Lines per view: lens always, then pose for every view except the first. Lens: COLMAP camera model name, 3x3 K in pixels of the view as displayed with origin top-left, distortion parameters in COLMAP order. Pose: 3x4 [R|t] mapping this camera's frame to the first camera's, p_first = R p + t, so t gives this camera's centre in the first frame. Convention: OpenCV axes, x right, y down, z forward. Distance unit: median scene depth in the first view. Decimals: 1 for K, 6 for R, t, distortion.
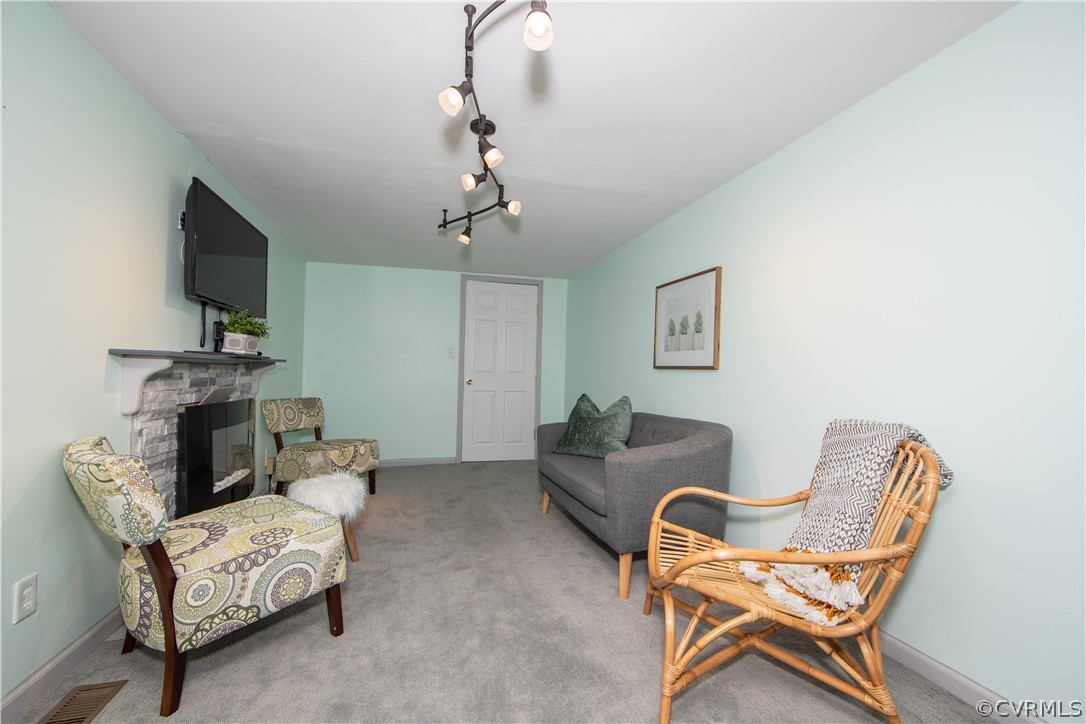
lens RADIAL K [[429.4, 0, 540.5], [0, 429.4, 367.4], [0, 0, 1]] dist [-0.009664, 0.000373]
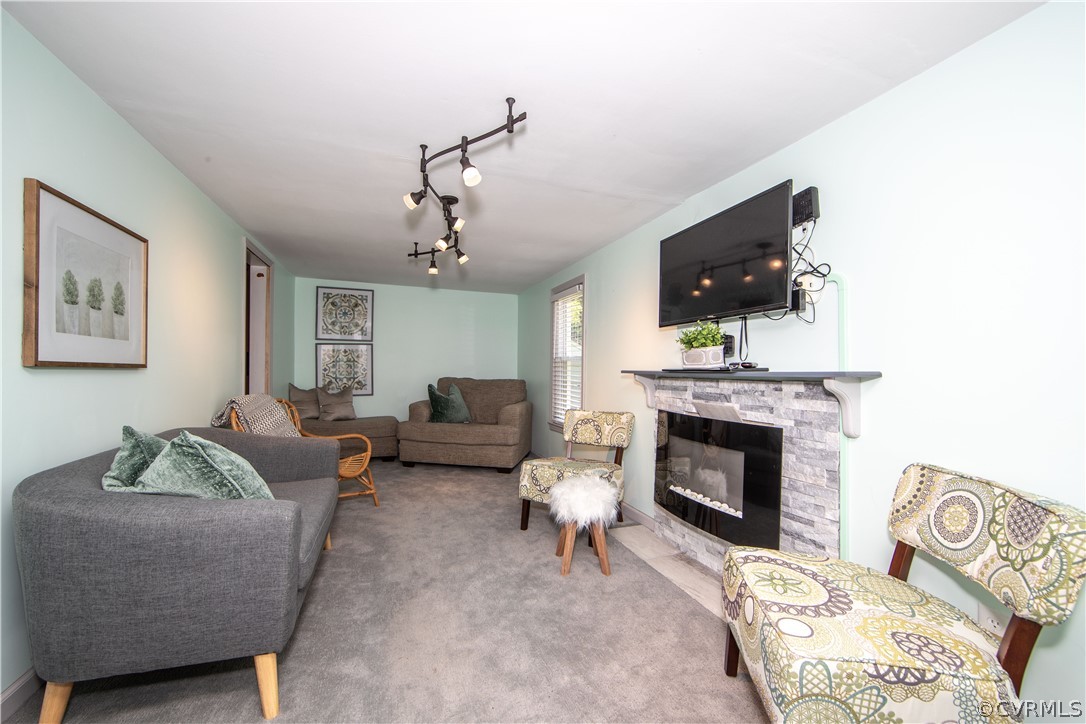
lens RADIAL K [[429.4, 0, 540.5], [0, 429.4, 367.4], [0, 0, 1]] dist [-0.009664, 0.000373]
pose [[-0.998715, -0.029702, -0.041064, -0.262382], [-0.028837, 0.999353, -0.021483, -0.001913], [0.041676, -0.020271, -0.998926, 1.637241]]
